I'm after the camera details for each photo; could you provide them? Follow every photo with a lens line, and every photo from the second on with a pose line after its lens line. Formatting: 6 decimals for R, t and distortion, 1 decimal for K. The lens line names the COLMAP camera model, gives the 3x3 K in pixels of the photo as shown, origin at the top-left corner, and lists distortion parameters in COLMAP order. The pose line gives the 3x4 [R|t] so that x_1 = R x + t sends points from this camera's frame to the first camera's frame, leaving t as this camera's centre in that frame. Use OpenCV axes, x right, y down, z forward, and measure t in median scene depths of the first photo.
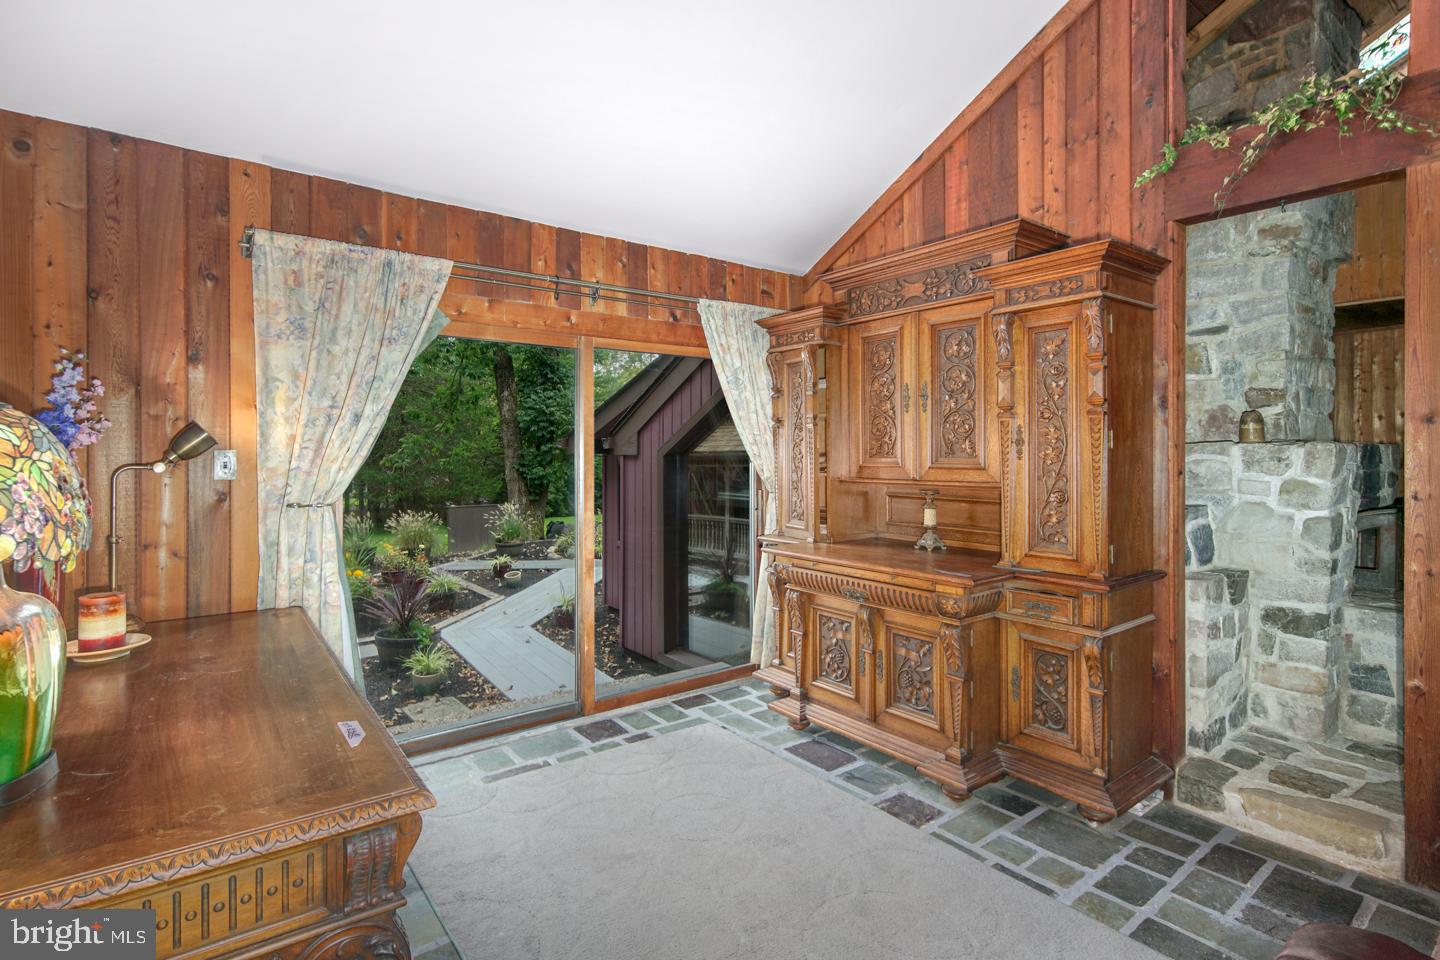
lens RADIAL K [[707.4, 0, 716.5], [0, 707.4, 454.3], [0, 0, 1]] dist [0.001615, -0.001558]
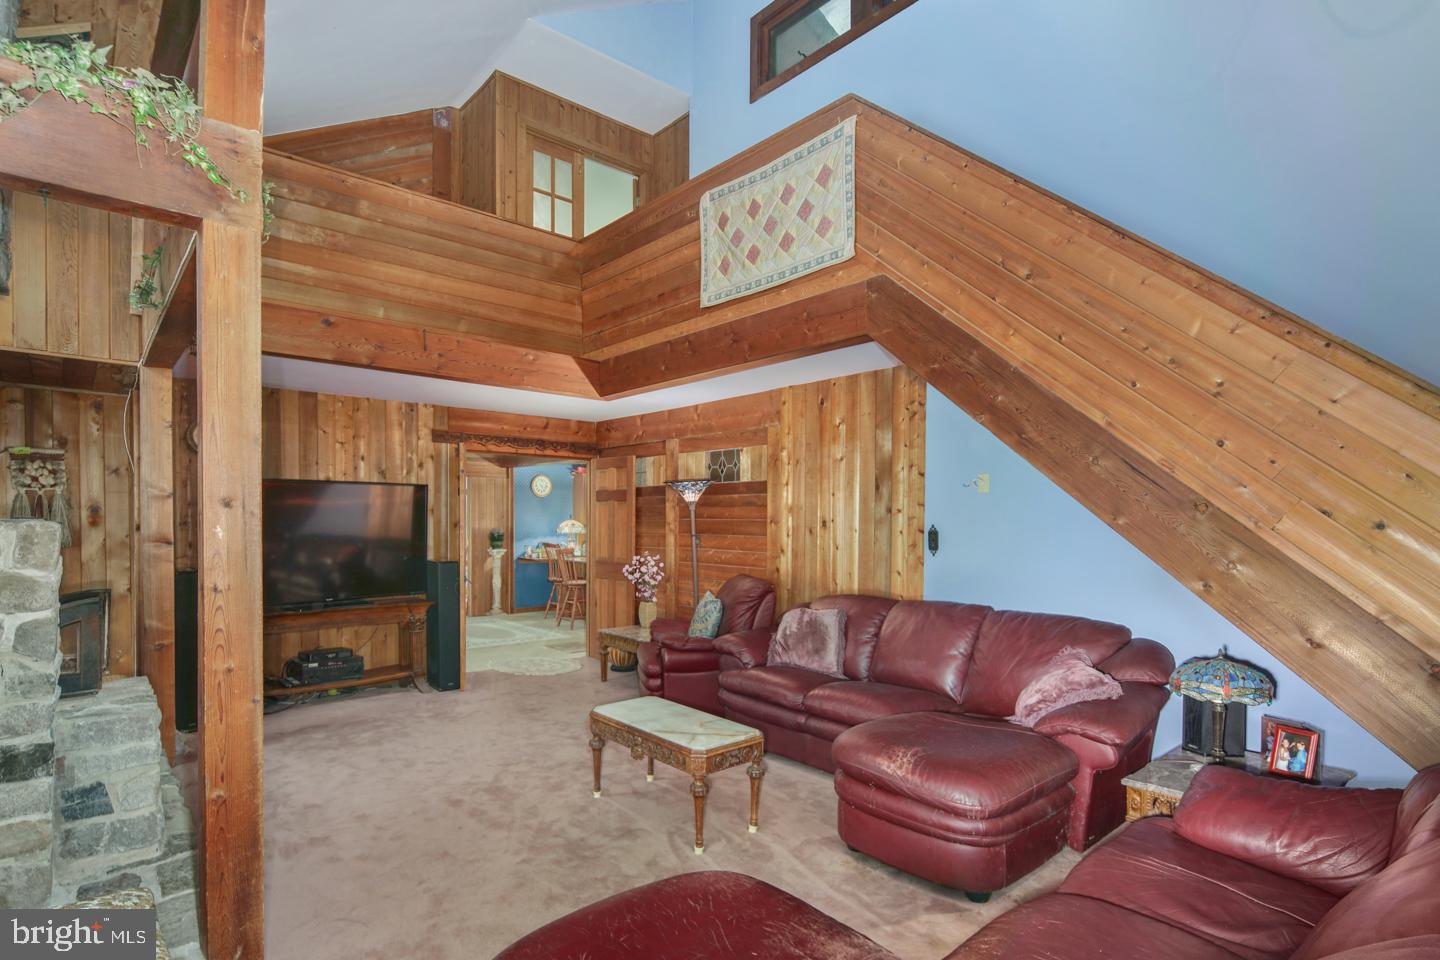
lens RADIAL K [[722.7, 0, 720.6], [0, 722.7, 532.8], [0, 0, 1]] dist [-0.002308, -0.001153]
pose [[-0.080641, -0.016866, 0.996601, 0.010745], [-0.003948, 0.999854, 0.016601, -0.019678], [-0.996735, -0.002596, -0.080696, 0.290053]]
